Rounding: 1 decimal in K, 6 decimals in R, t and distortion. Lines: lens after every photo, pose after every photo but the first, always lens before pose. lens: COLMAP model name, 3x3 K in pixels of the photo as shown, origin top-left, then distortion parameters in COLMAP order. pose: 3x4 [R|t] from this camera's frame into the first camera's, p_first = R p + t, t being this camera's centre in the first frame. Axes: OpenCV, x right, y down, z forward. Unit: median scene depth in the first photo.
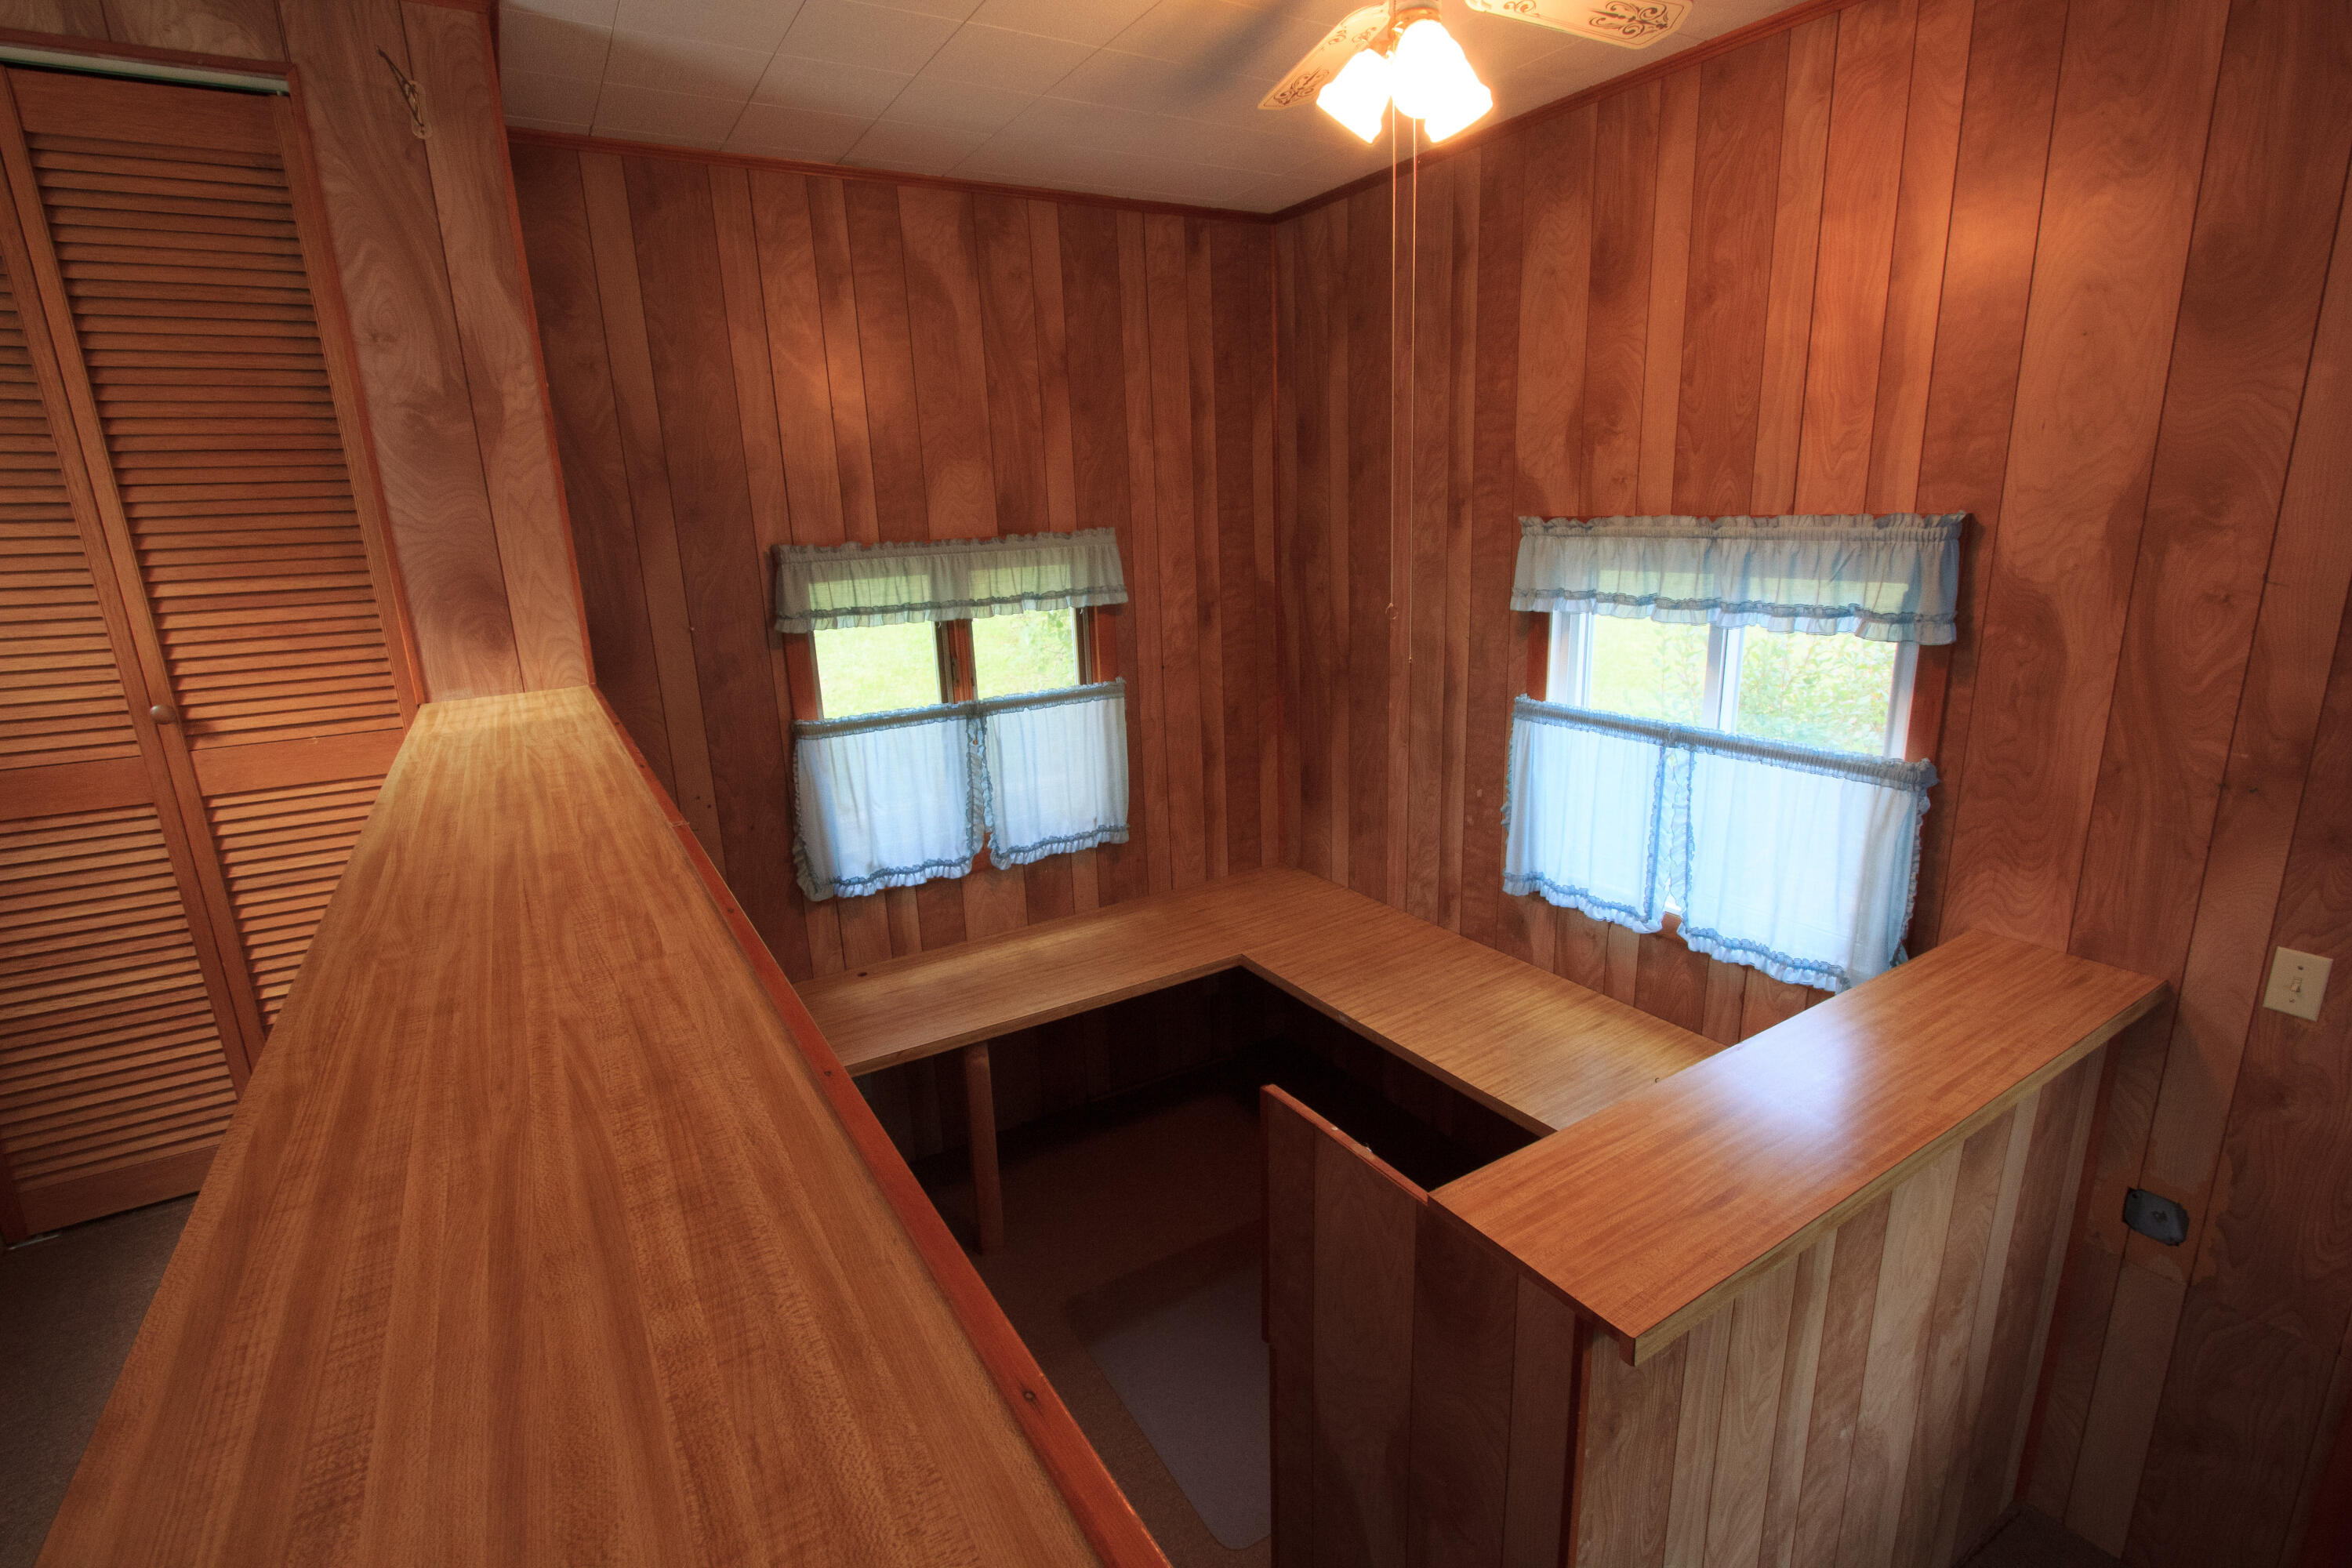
lens RADIAL K [[1076.3, 0, 1176.0], [0, 1076.3, 784.0], [0, 0, 1]] dist [-0.015774, 0.000510]
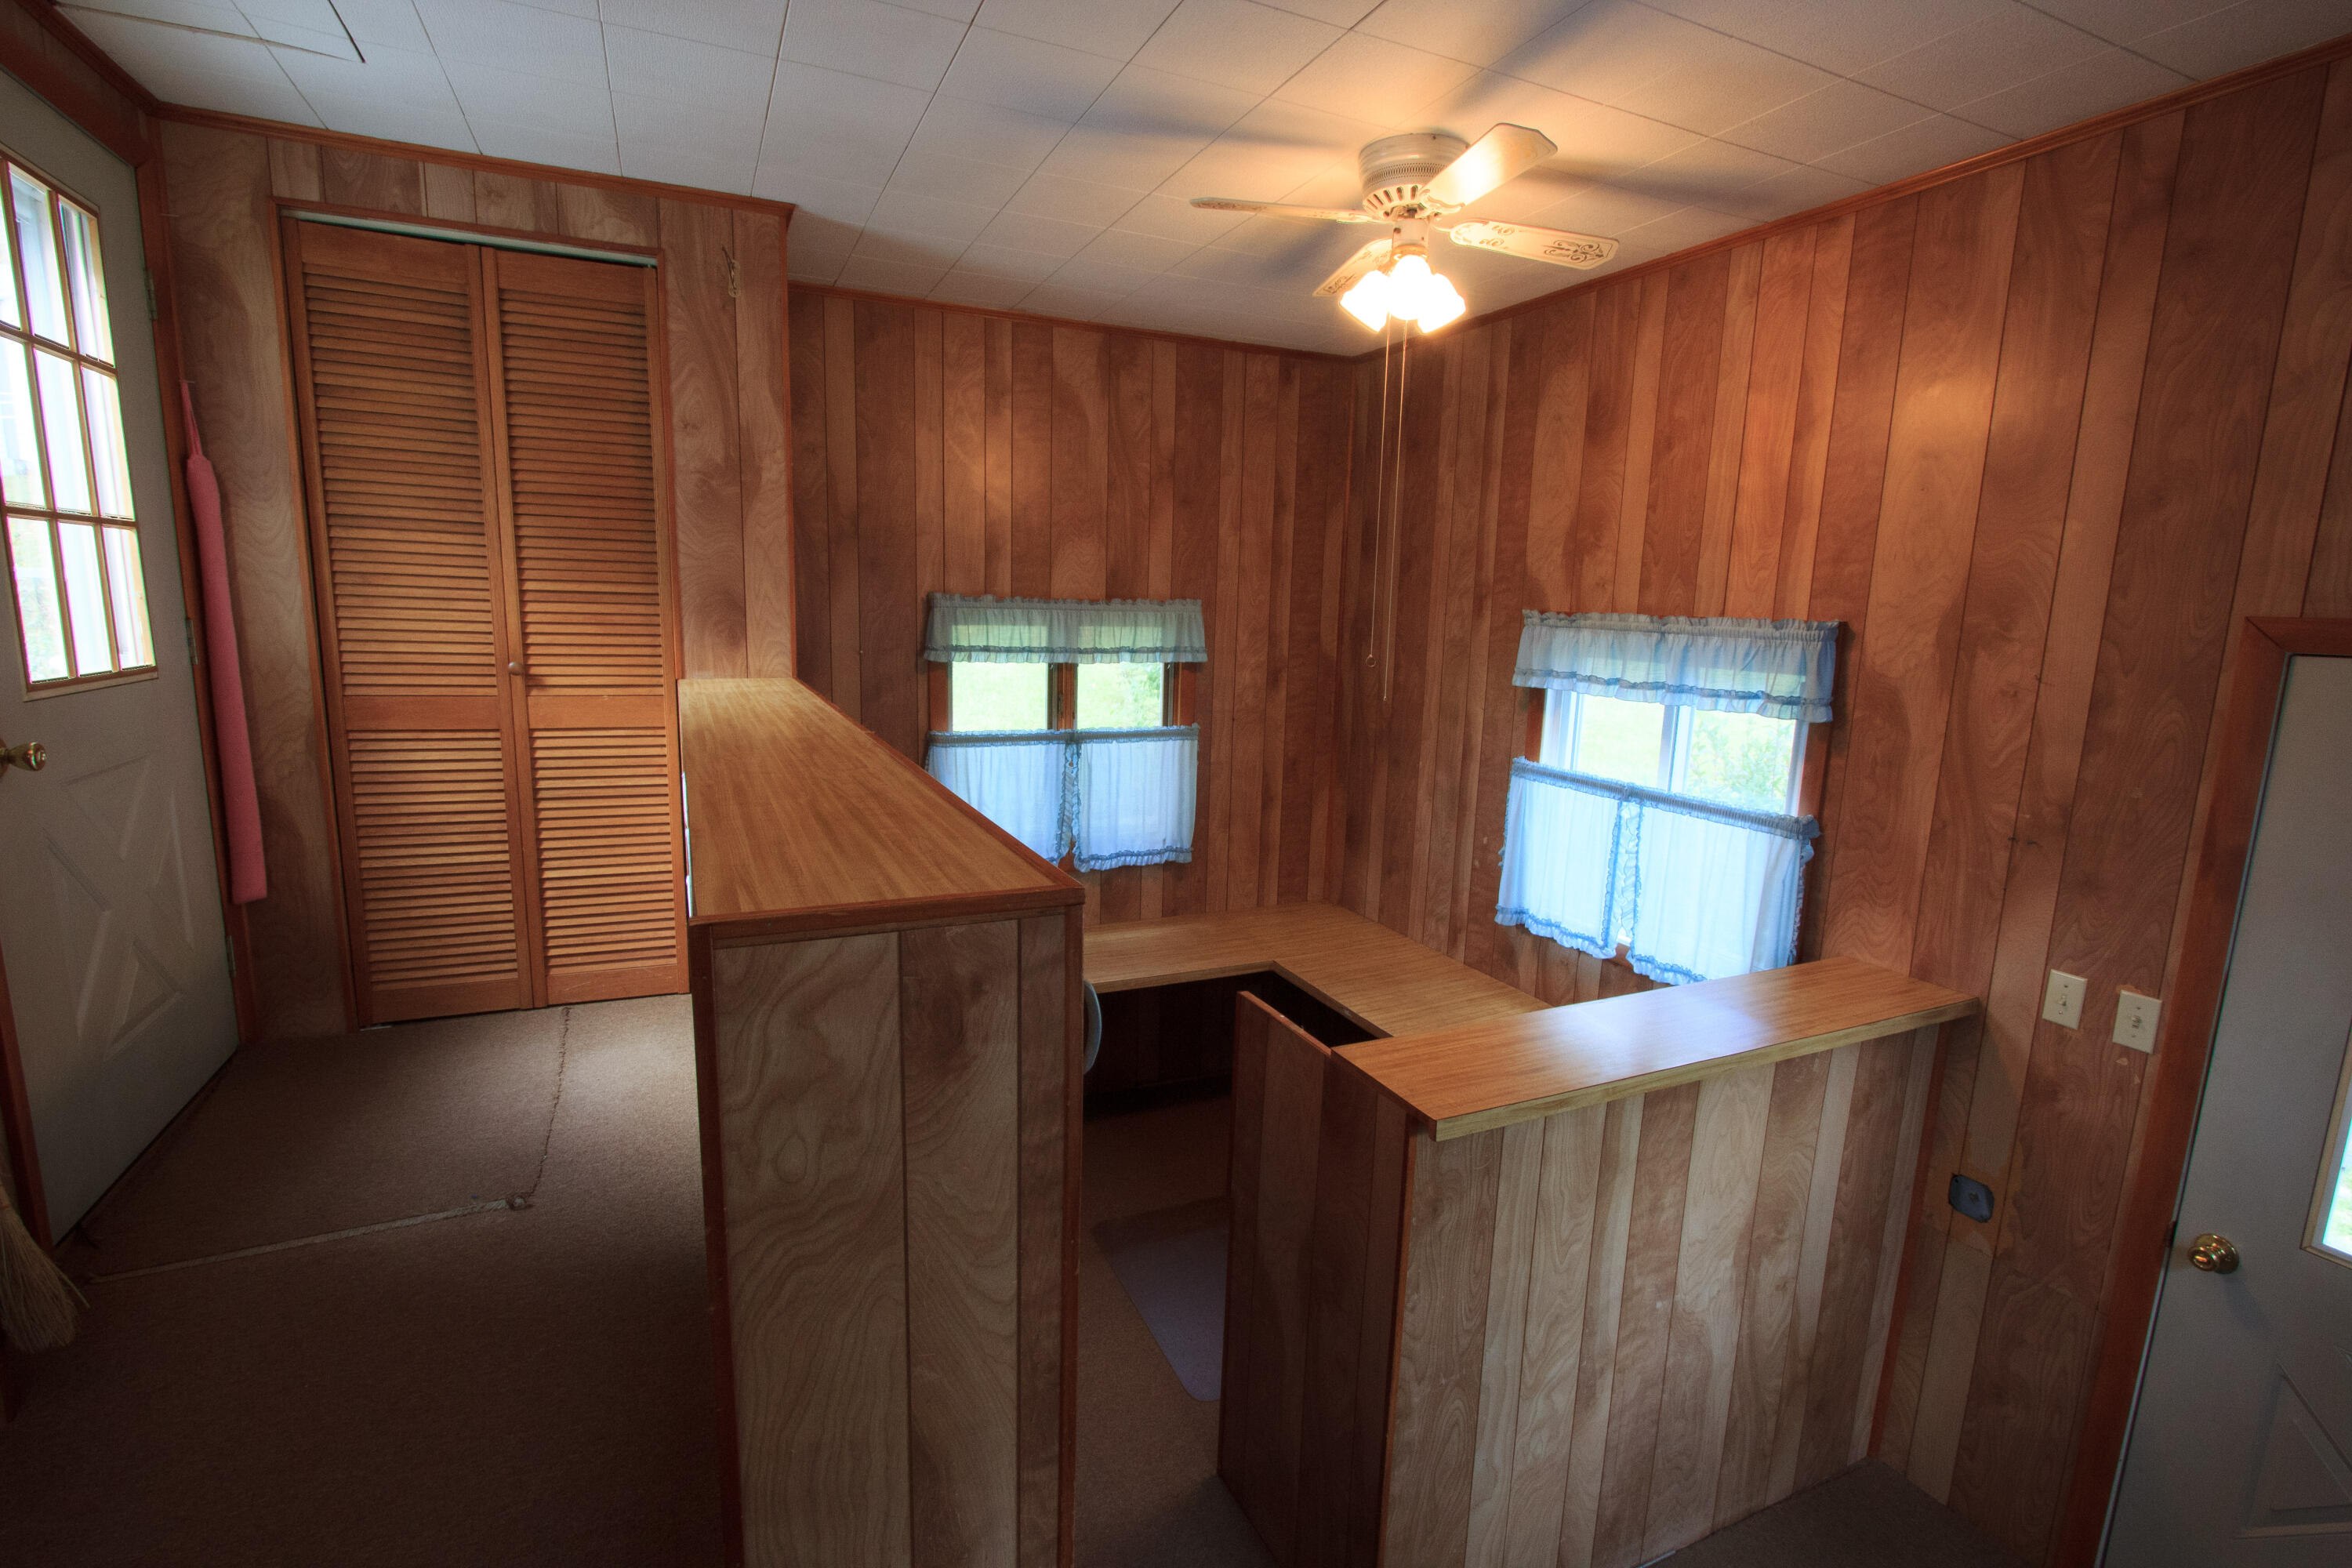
lens RADIAL K [[1076.3, 0, 1176.0], [0, 1076.3, 784.0], [0, 0, 1]] dist [-0.015774, 0.000510]
pose [[0.990753, 0.085044, -0.105721, 0.100826], [-0.093542, 0.992539, -0.078204, 0.108766], [0.098281, 0.087371, 0.991316, -0.315981]]
